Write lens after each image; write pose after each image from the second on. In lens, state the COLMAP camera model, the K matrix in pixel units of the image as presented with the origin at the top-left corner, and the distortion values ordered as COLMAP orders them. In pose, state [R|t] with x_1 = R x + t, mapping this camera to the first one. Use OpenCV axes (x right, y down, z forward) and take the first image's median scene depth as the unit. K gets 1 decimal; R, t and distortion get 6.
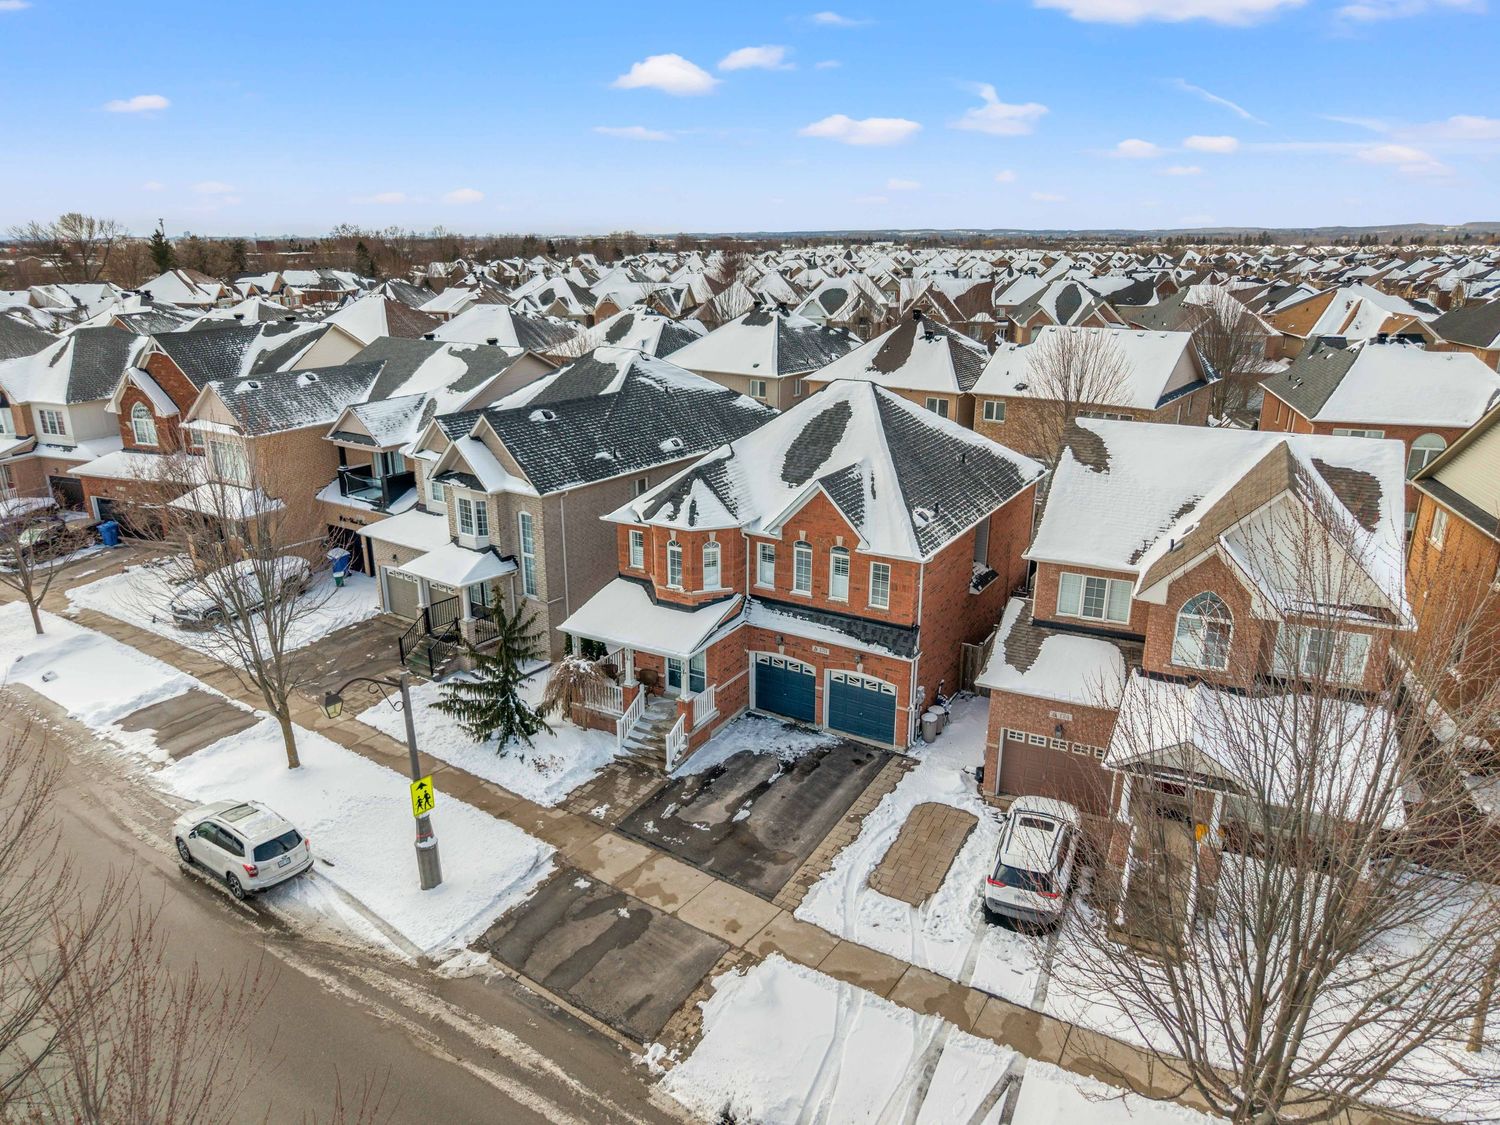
lens RADIAL K [[1016.7, 0, 746.1], [0, 1016.7, 556.2], [0, 0, 1]] dist [0.020629, -0.024921]
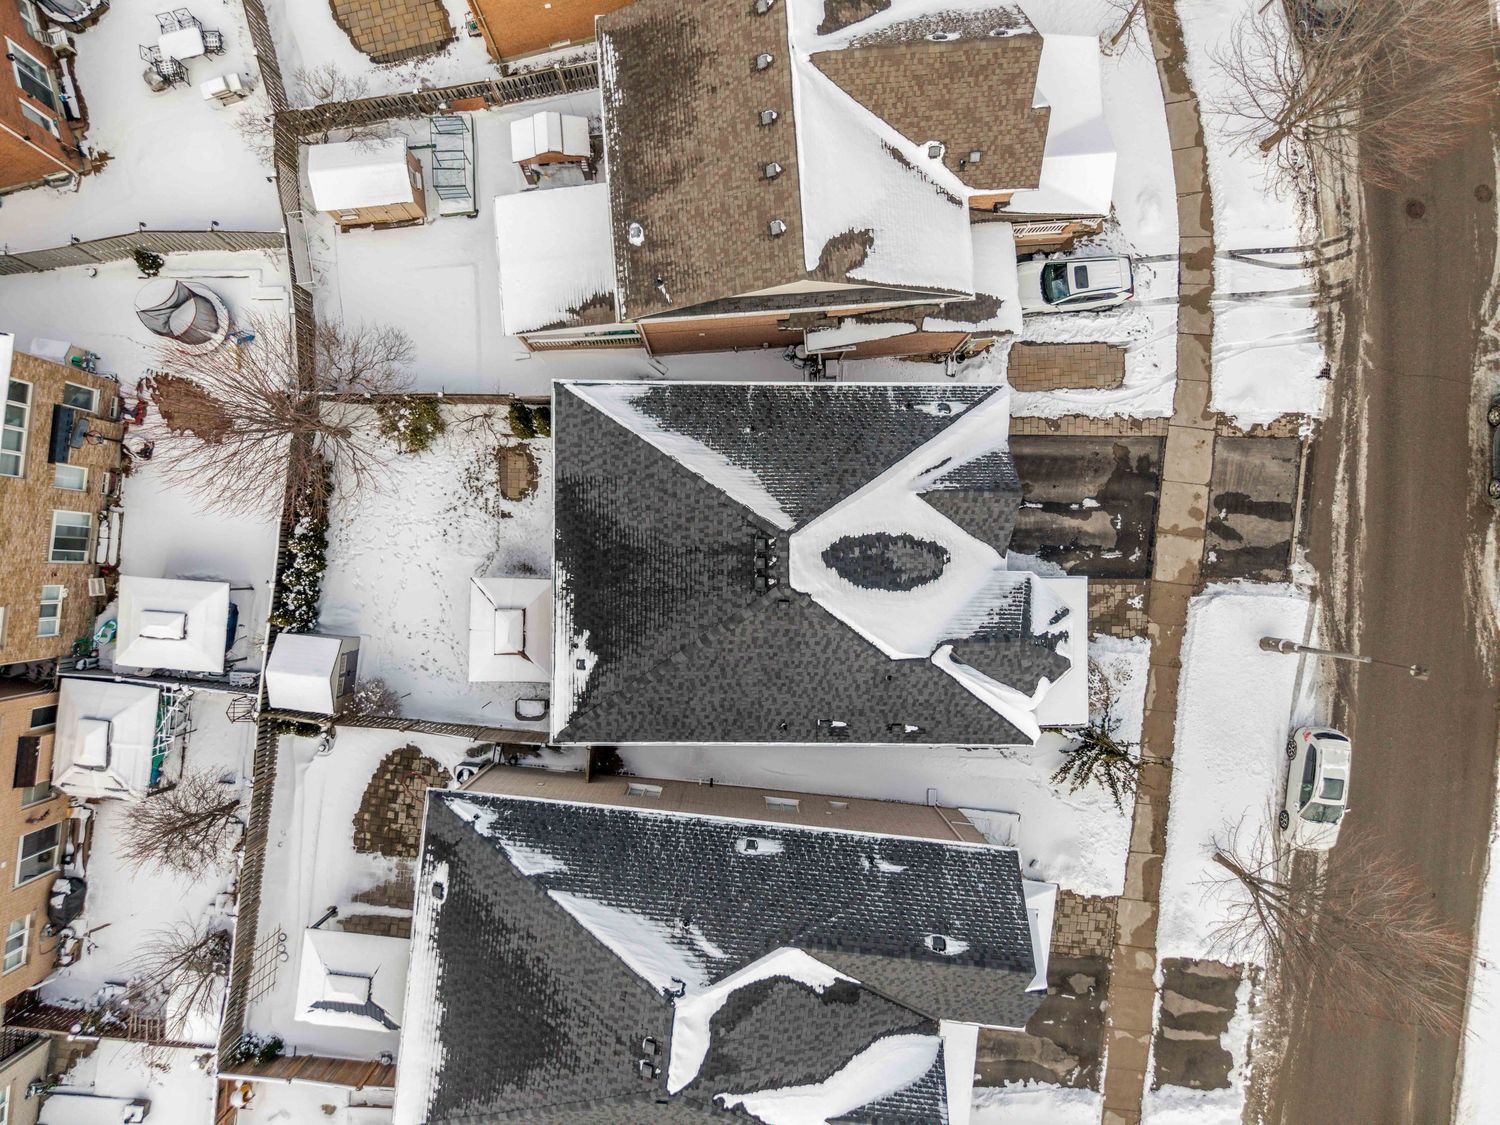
lens RADIAL K [[1025.4, 0, 736.6], [0, 1025.4, 561.4], [0, 0, 1]] dist [0.001698, -0.002139]
pose [[-0.500645, -0.865651, -0.001384, 0.145738], [0.248875, -0.145467, 0.957549, -1.029673], [-0.829105, 0.479048, 0.288267, 0.935775]]
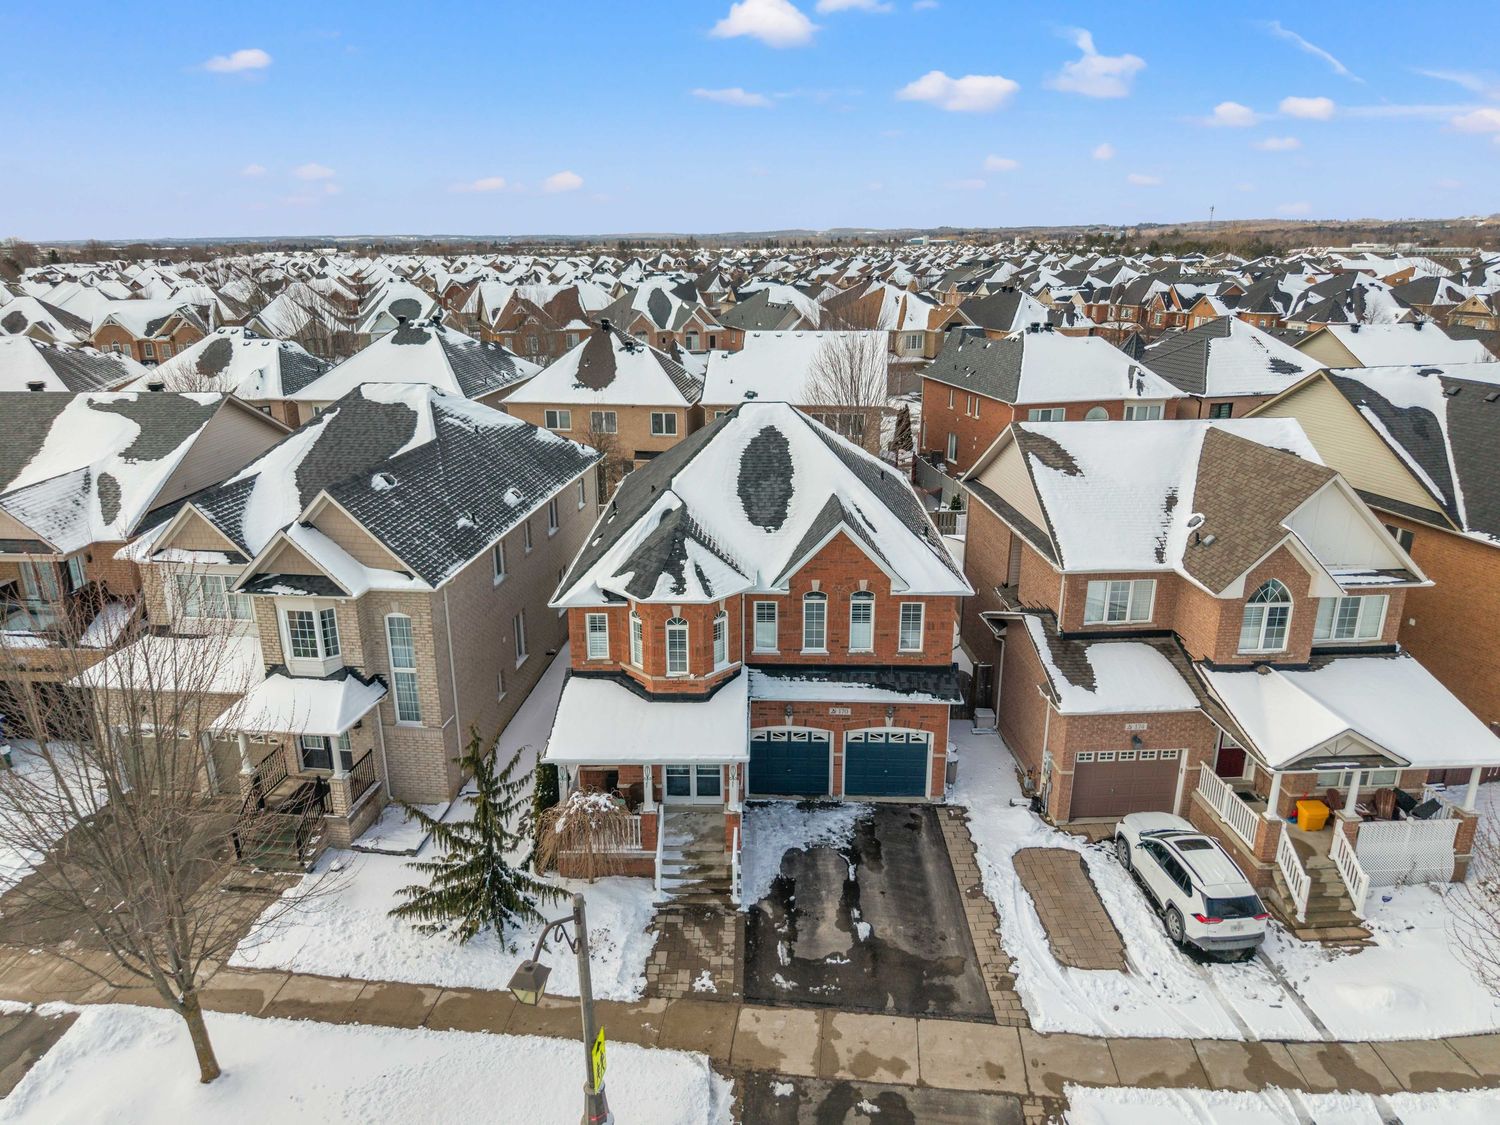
lens RADIAL K [[1016.7, 0, 746.1], [0, 1016.7, 556.2], [0, 0, 1]] dist [0.020629, -0.024921]
pose [[0.870975, -0.150289, 0.467778, -0.392952], [0.152513, 0.987738, 0.033374, -0.082522], [-0.467058, 0.042275, 0.883216, 0.265038]]
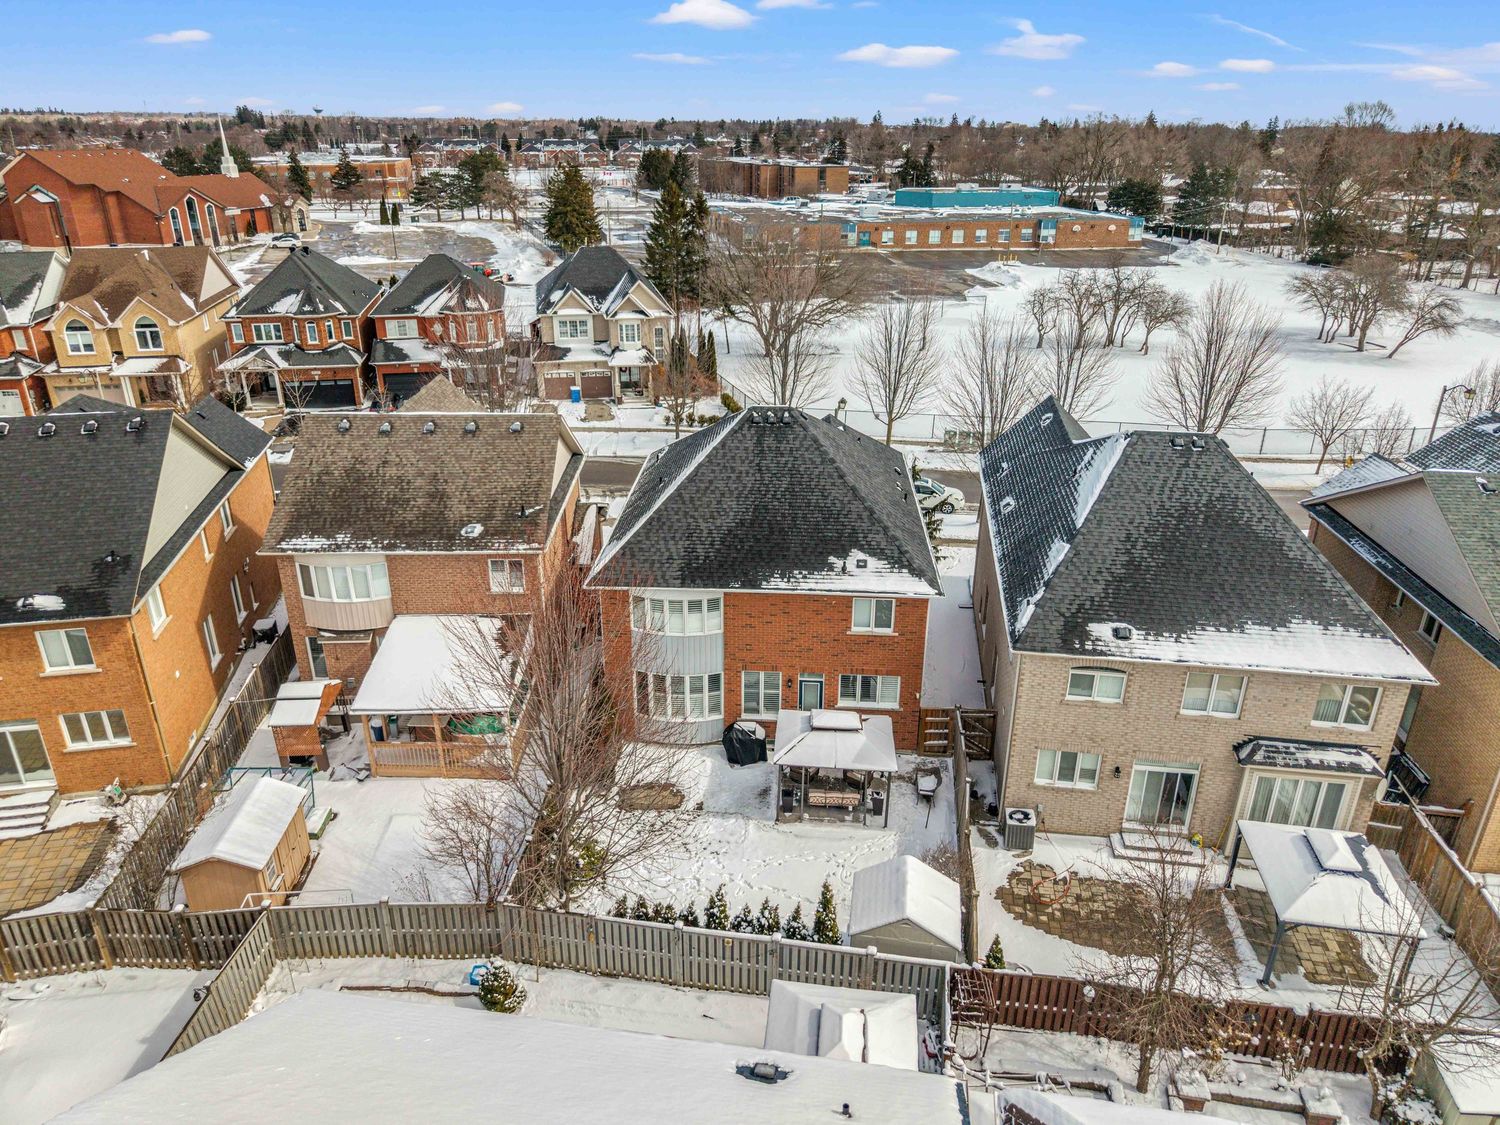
lens RADIAL K [[1016.7, 0, 746.1], [0, 1016.7, 556.2], [0, 0, 1]] dist [0.020629, -0.024921]
pose [[-0.893541, 0.168196, -0.416287, 0.647604], [-0.137542, 0.780059, 0.610402, -0.755610], [0.427396, 0.602676, -0.673880, 1.998169]]
